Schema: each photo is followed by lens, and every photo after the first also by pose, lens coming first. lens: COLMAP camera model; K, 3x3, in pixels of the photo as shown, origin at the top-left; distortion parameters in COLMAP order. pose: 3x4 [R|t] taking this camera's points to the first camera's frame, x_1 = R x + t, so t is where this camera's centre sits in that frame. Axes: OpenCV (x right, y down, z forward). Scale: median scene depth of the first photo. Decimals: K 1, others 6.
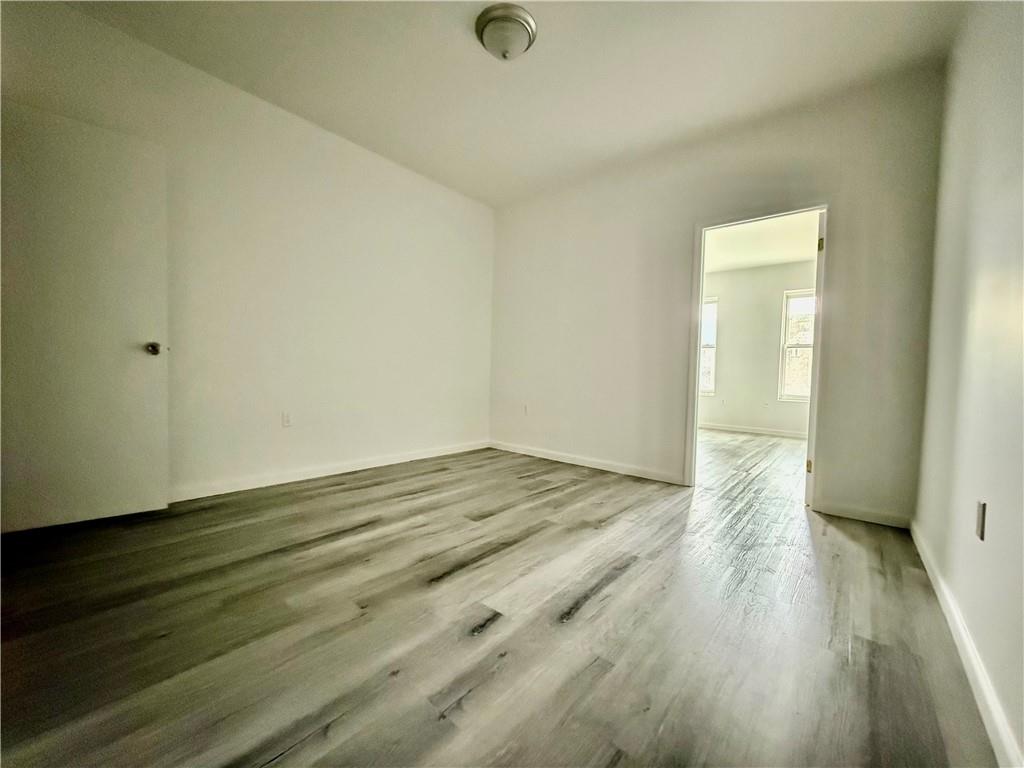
lens RADIAL K [[403.6, 0, 511.6], [0, 403.6, 384.9], [0, 0, 1]] dist [0.002515, 0.000115]
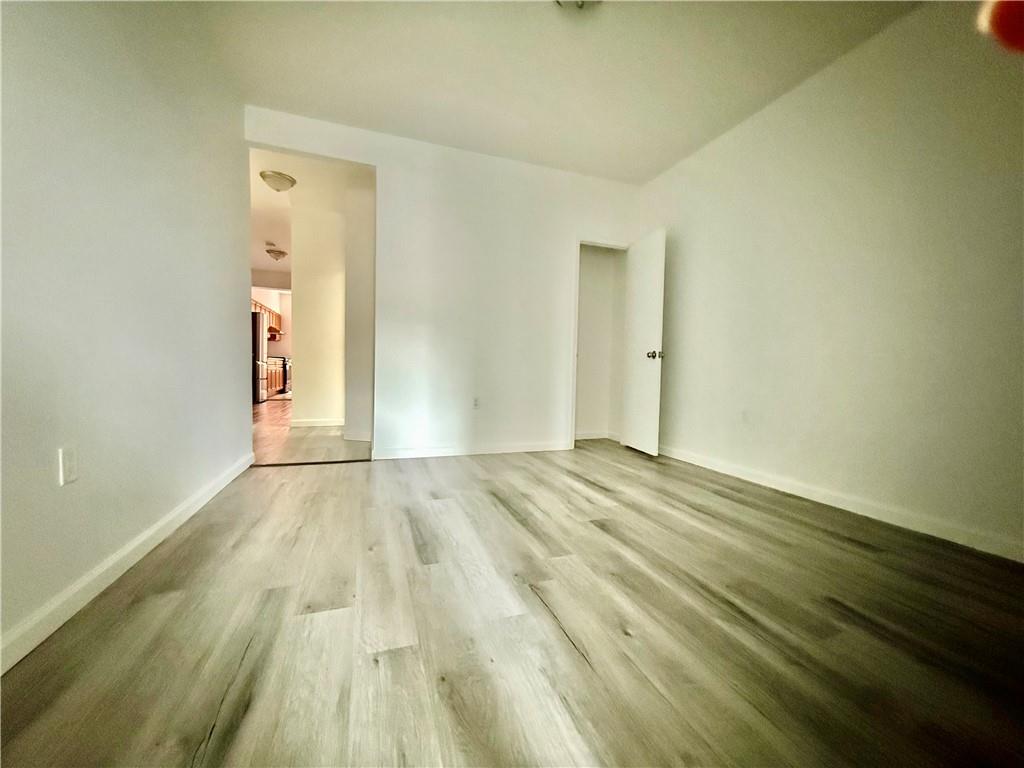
lens RADIAL K [[403.6, 0, 518.3], [0, 403.6, 383.7], [0, 0, 1]] dist [0.002515, 0.000115]
pose [[-0.487506, -0.008336, -0.873080, 0.834437], [-0.058956, 0.997986, 0.023391, 0.020669], [0.871127, 0.062877, -0.487016, 1.366576]]
